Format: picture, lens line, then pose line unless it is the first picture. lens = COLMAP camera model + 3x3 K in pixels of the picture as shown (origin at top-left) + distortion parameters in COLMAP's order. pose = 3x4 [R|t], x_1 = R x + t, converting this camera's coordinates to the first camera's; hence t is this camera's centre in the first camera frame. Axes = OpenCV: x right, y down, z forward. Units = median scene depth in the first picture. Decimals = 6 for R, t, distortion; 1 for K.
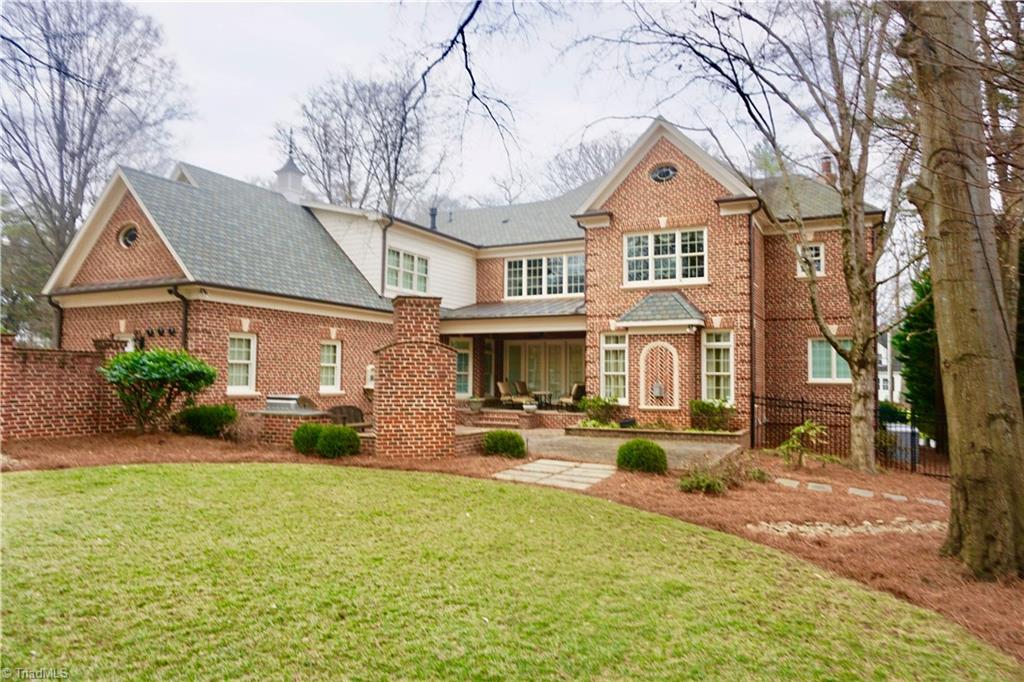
lens RADIAL K [[680.8, 0, 512.5], [0, 680.8, 335.7], [0, 0, 1]] dist [-0.054202, 0.030322]
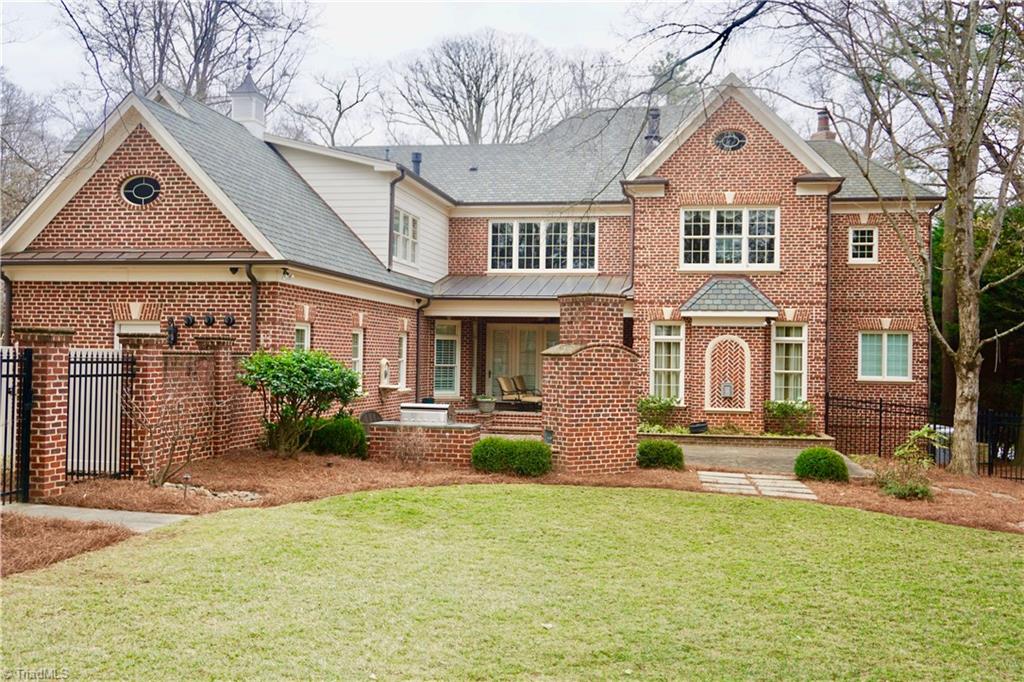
lens RADIAL K [[966.6, 0, 511.4], [0, 966.6, 340.3], [0, 0, 1]] dist [-0.024233, 0.000000]
pose [[0.960715, 0.011368, 0.277303, -0.403236], [-0.024842, 0.998672, 0.045127, -0.034069], [-0.276422, -0.050243, 0.959722, -0.126931]]
